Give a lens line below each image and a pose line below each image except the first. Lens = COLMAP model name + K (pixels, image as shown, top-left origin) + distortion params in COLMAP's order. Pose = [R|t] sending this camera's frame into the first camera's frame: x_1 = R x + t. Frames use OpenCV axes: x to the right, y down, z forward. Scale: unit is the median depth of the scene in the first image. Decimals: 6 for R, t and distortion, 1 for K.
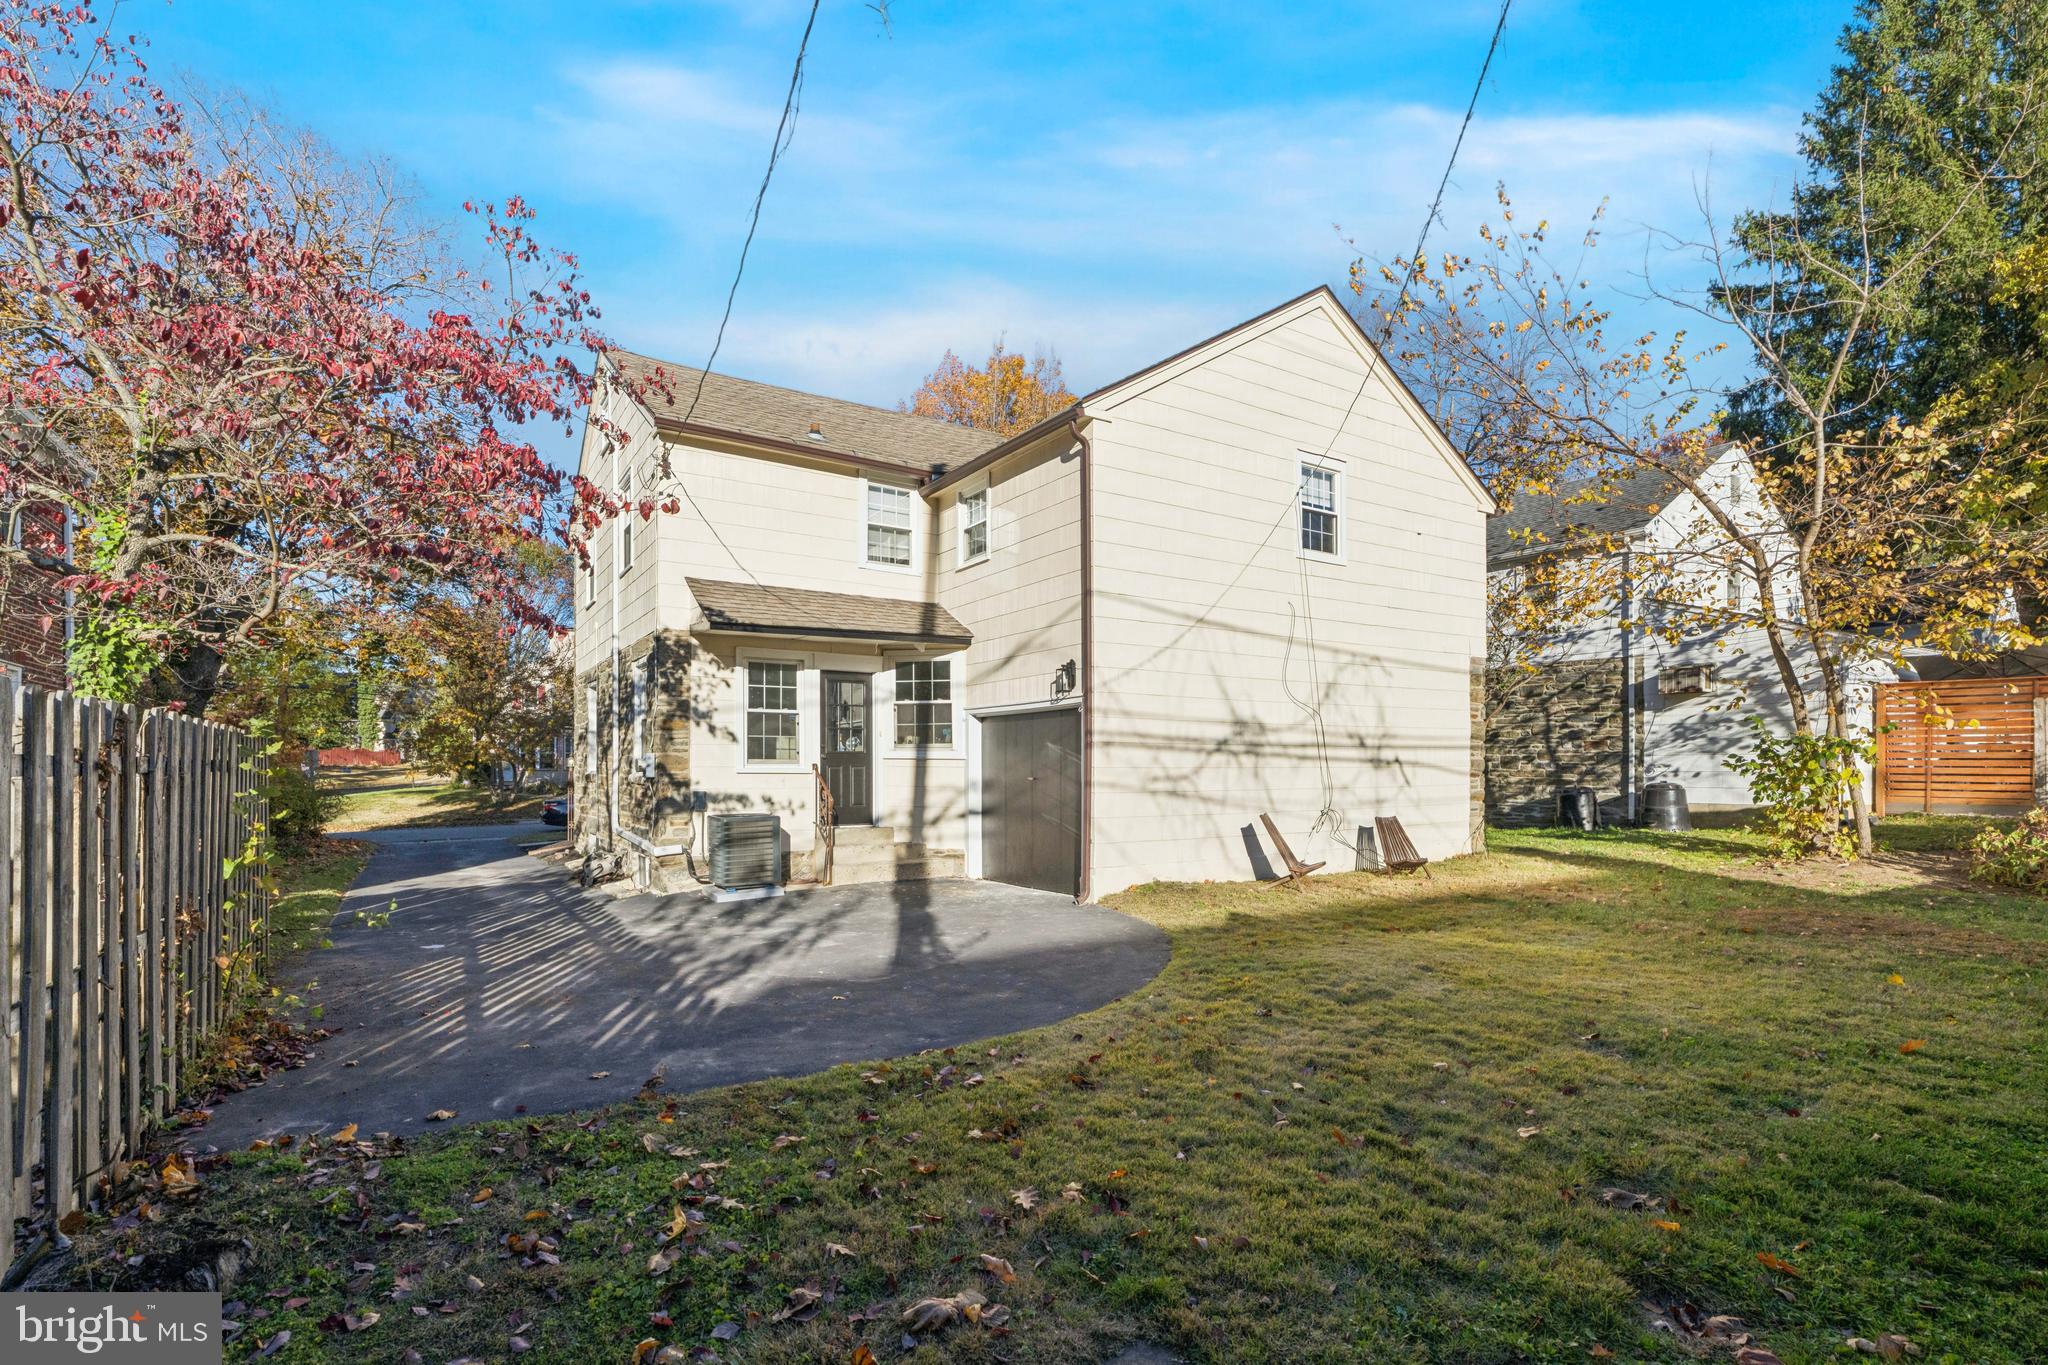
lens RADIAL K [[948.7, 0, 1050.4], [0, 948.7, 784.2], [0, 0, 1]] dist [0.011233, 0.003016]
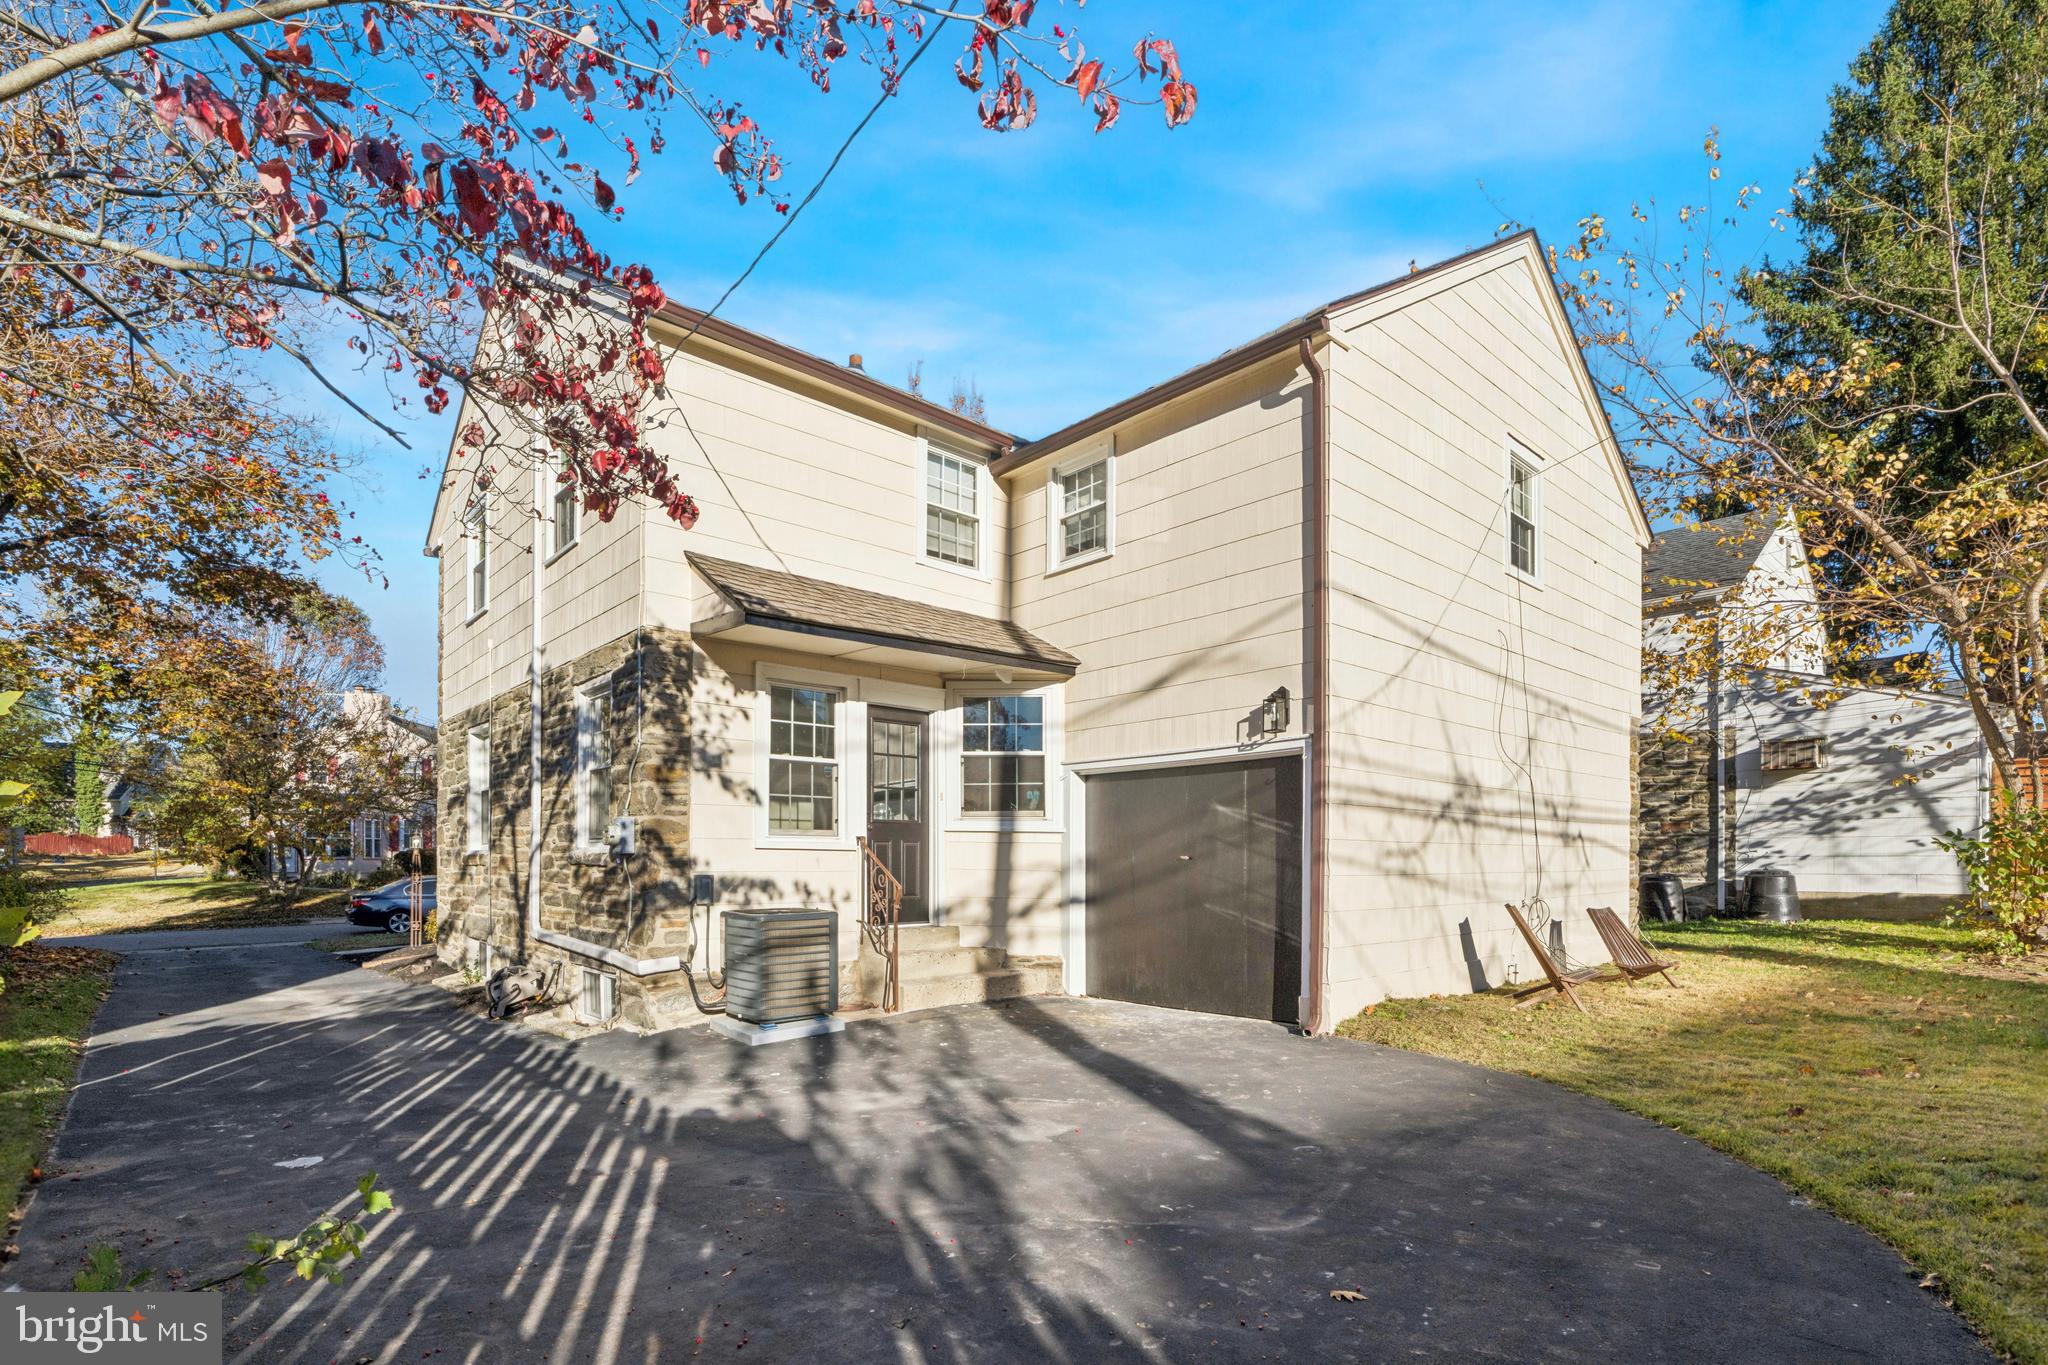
lens RADIAL K [[975.2, 0, 1052.4], [0, 975.2, 858.1], [0, 0, 1]] dist [0.010929, -0.005089]
pose [[0.987364, 0.002272, 0.158454, -0.216365], [0.000900, 0.999801, -0.019948, 0.009167], [-0.158468, 0.019839, 0.987165, 0.260723]]
